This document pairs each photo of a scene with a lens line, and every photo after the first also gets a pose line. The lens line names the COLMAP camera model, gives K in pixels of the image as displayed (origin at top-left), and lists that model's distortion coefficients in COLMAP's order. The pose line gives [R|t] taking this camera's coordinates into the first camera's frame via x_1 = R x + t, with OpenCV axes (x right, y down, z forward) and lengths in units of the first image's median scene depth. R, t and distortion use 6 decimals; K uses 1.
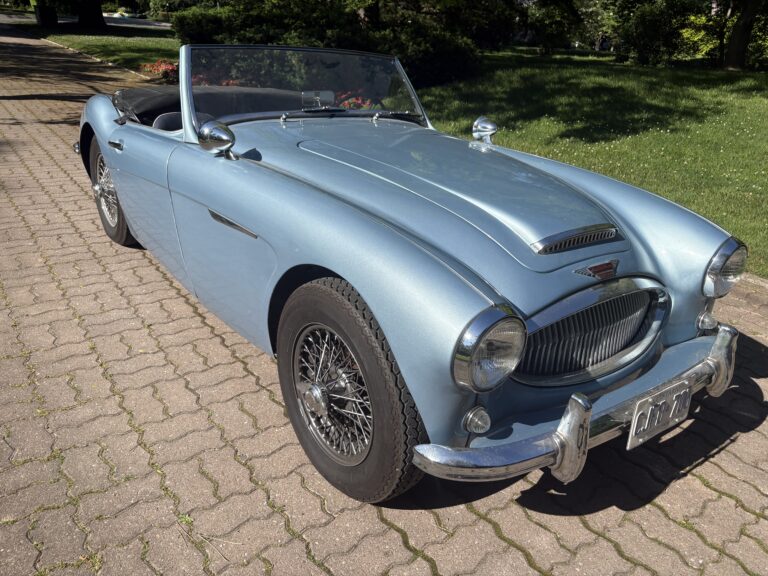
lens RADIAL K [[575.0, 0, 384.0], [0, 575.0, 288.0], [0, 0, 1]] dist [0.057072, -0.064524]
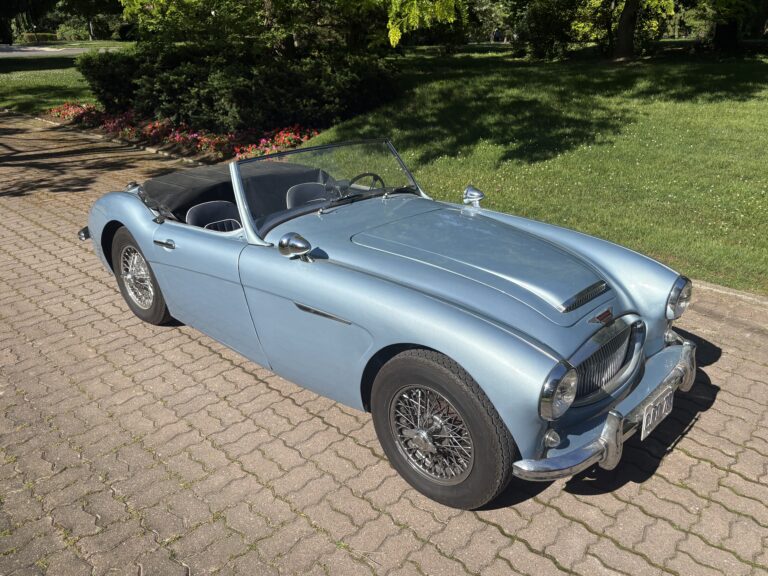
lens RADIAL K [[608.3, 0, 384.0], [0, 608.3, 288.0], [0, 0, 1]] dist [0.034809, -0.010902]
pose [[0.982127, -0.129632, 0.136460, -0.305565], [0.130796, 0.991409, 0.000439, -0.151457], [-0.135344, 0.017418, 0.990645, -0.360167]]
